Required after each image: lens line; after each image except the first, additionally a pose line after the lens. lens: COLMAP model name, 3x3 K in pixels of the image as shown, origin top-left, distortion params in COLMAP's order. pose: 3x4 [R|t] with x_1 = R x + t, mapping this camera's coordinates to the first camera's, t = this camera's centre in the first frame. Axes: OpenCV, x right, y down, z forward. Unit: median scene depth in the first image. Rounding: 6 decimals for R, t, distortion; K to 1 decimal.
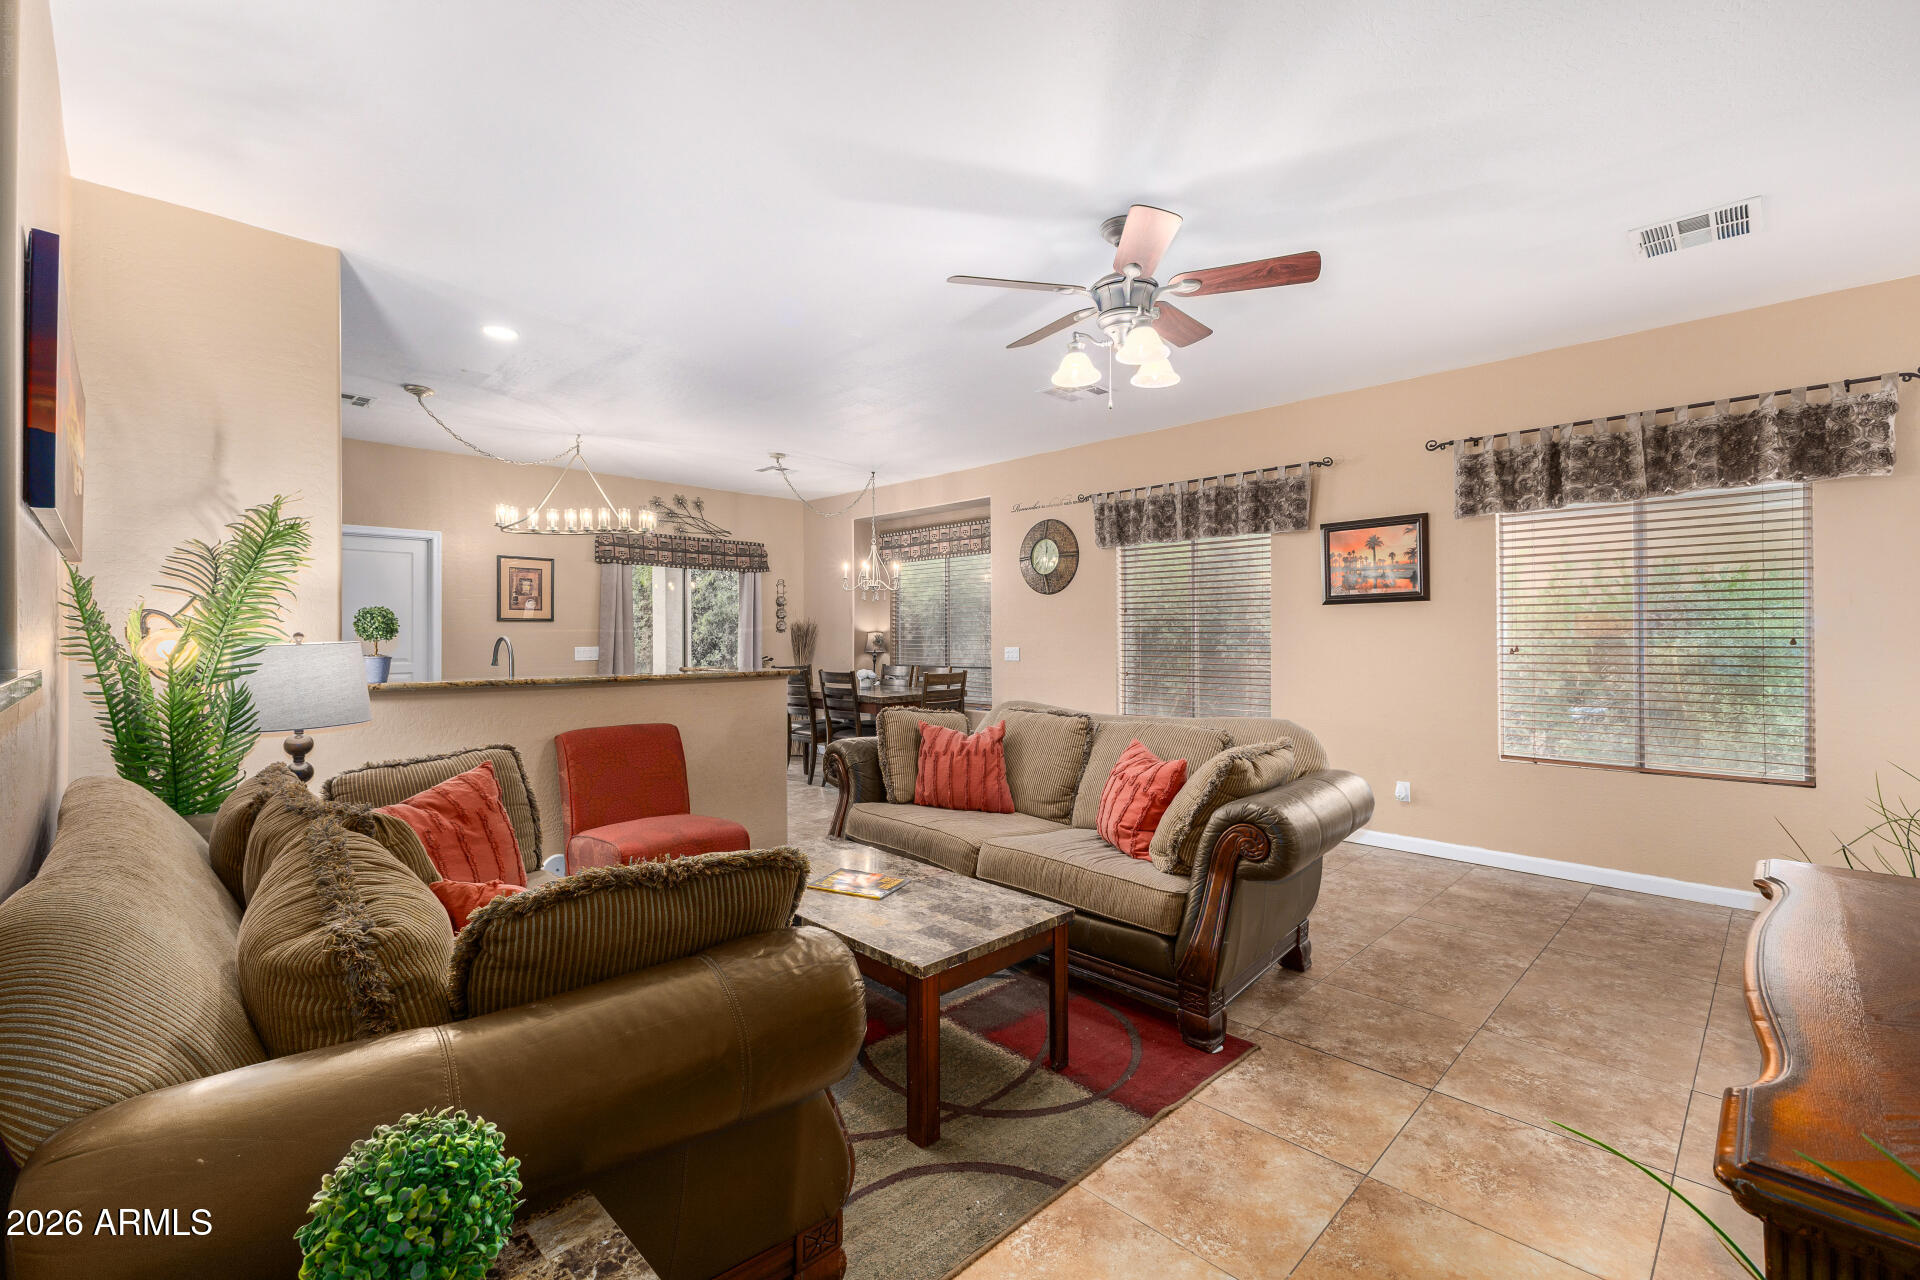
lens RADIAL K [[833.7, 0, 962.2], [0, 833.7, 636.4], [0, 0, 1]] dist [0.011238, -0.002788]
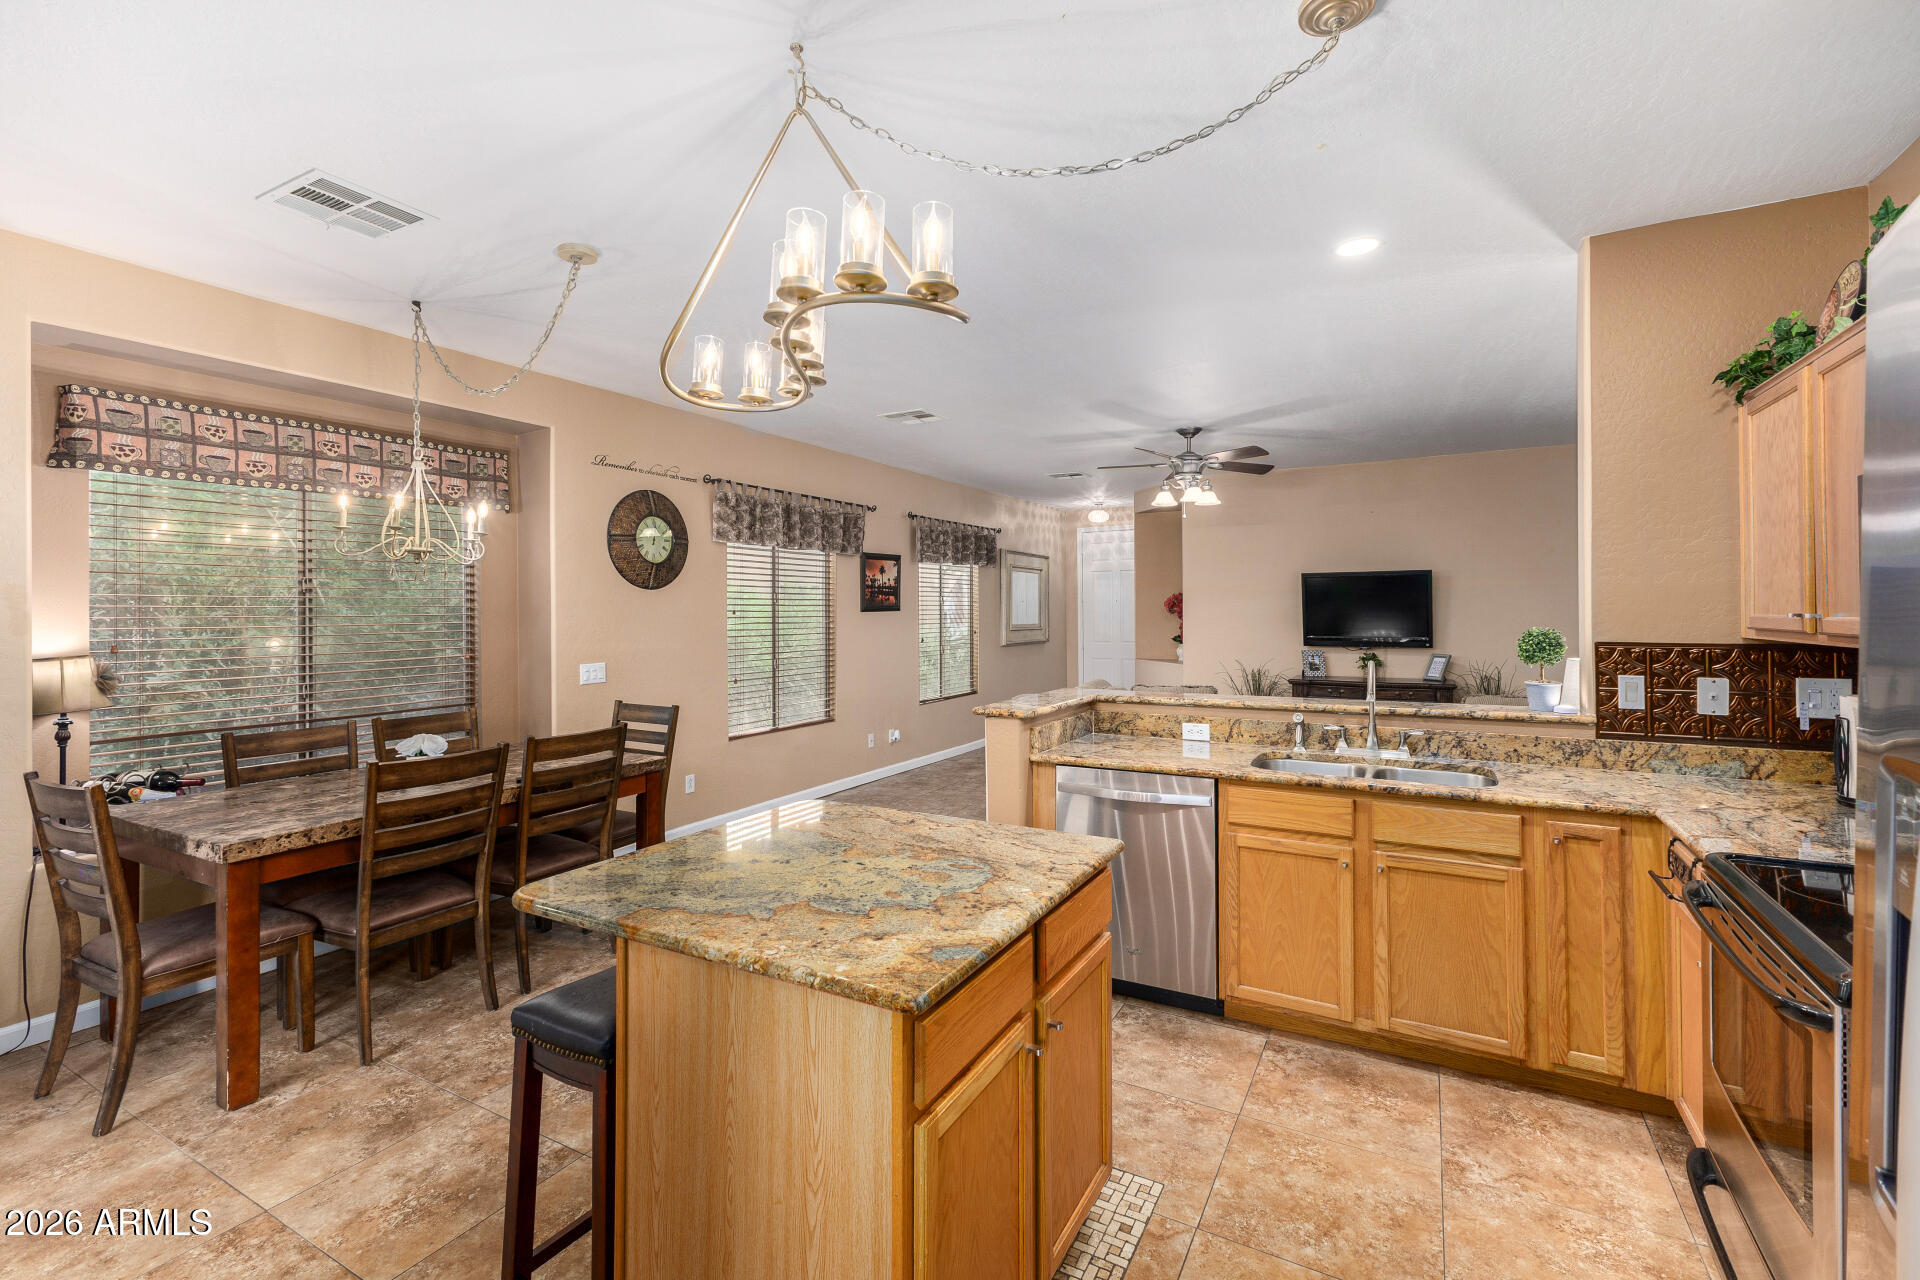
lens RADIAL K [[833.7, 0, 975.5], [0, 833.7, 603.1], [0, 0, 1]] dist [0.011238, -0.002788]
pose [[-0.286050, 0.011183, 0.958150, -0.738679], [0.004687, 0.999936, -0.010271, -0.029703], [-0.958203, 0.001552, -0.286084, 0.978957]]
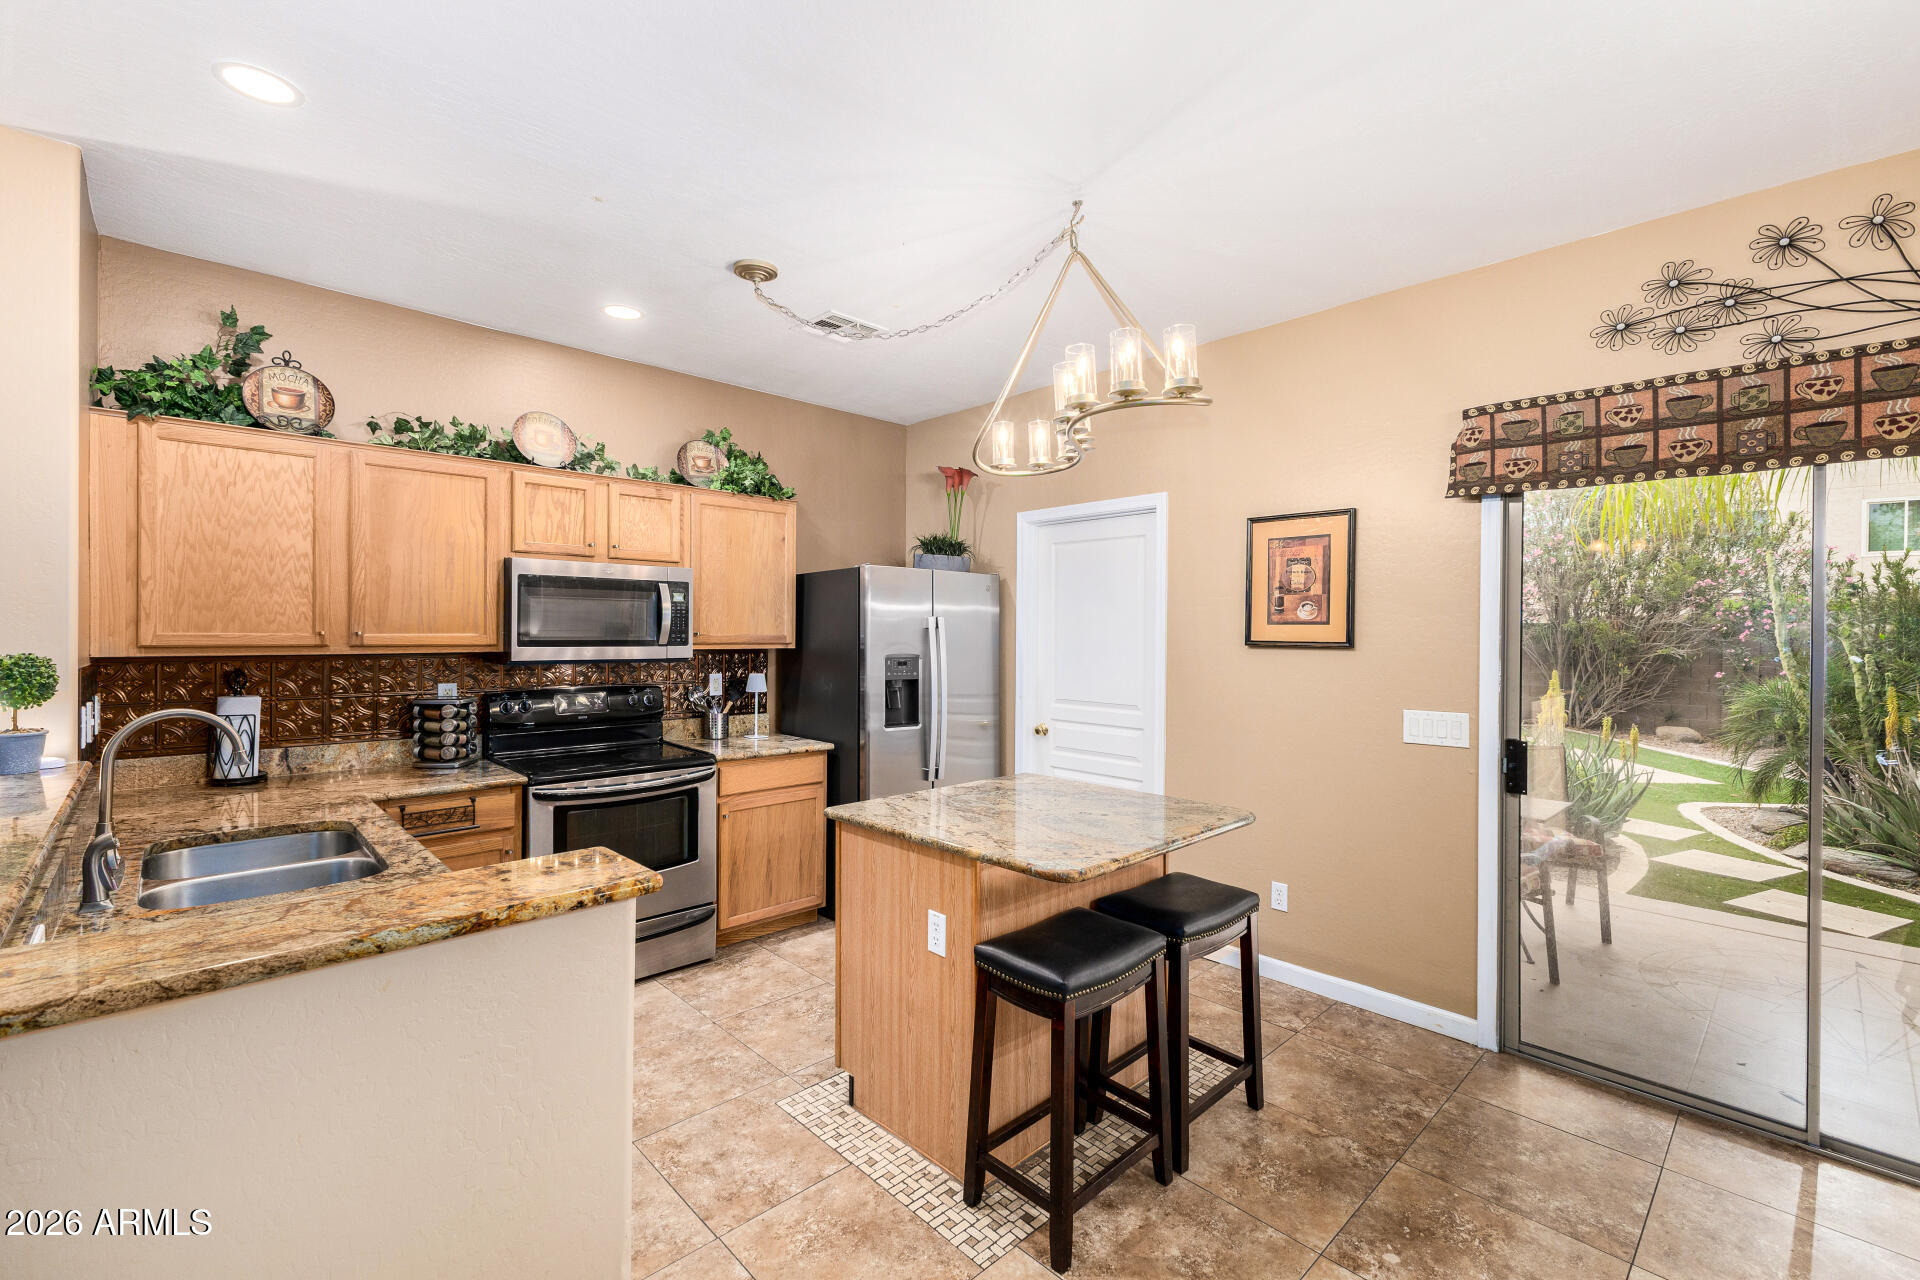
lens RADIAL K [[833.7, 0, 950.4], [0, 833.7, 635.3], [0, 0, 1]] dist [0.011238, -0.002788]
pose [[-0.027854, 0.007643, -0.999583, -0.042328], [-0.005829, 0.999953, 0.007809, -0.030691], [0.999595, 0.006044, -0.027808, 0.905877]]
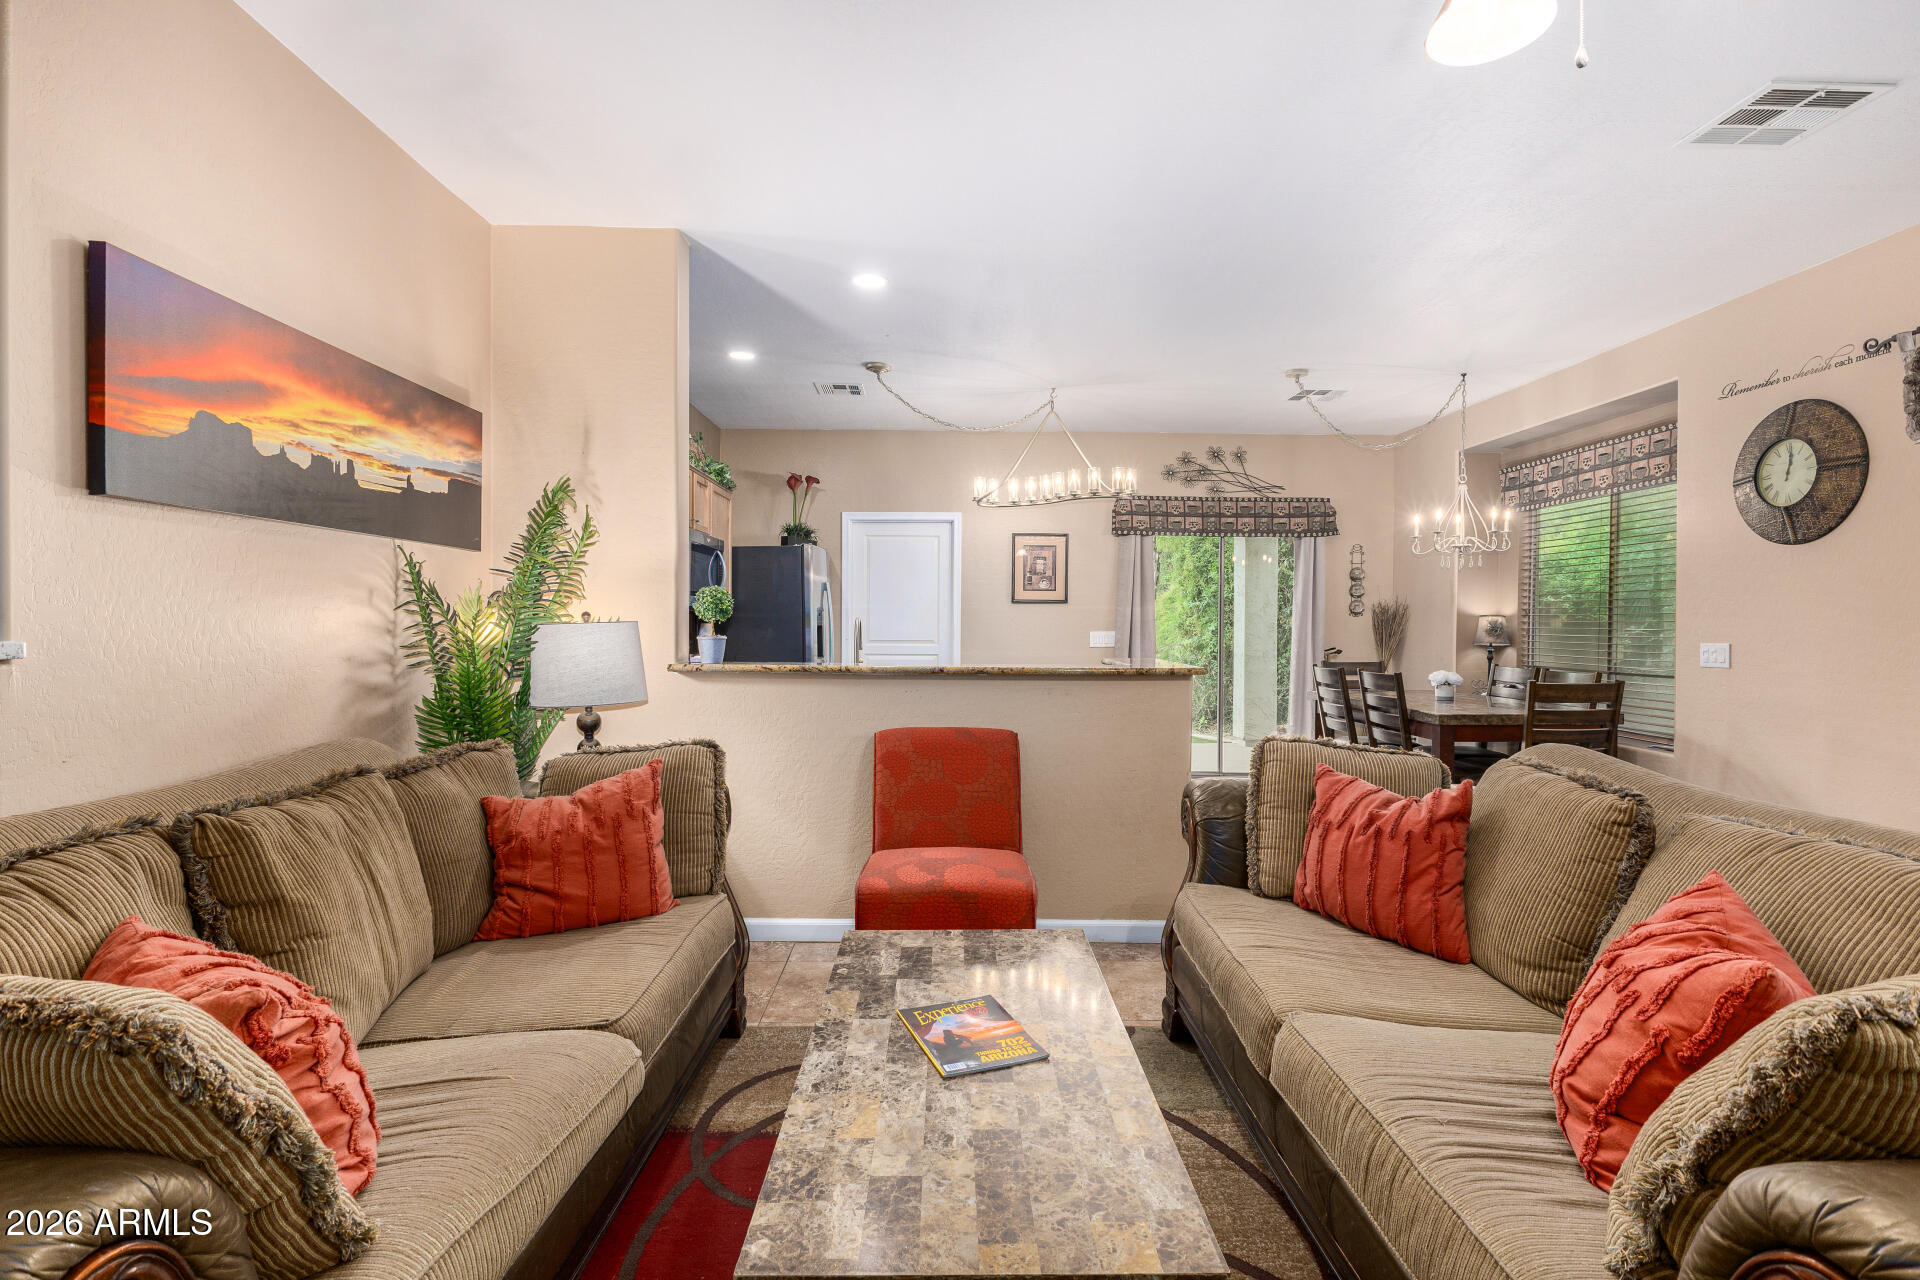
lens RADIAL K [[921.1, 0, 955.7], [0, 921.1, 634.4], [0, 0, 1]] dist [0.004795, -0.001067]
pose [[0.719158, 0.016317, -0.694655, 0.135498], [-0.006456, 0.999838, 0.016801, 0.000405], [0.694816, -0.007598, 0.719147, 0.222400]]
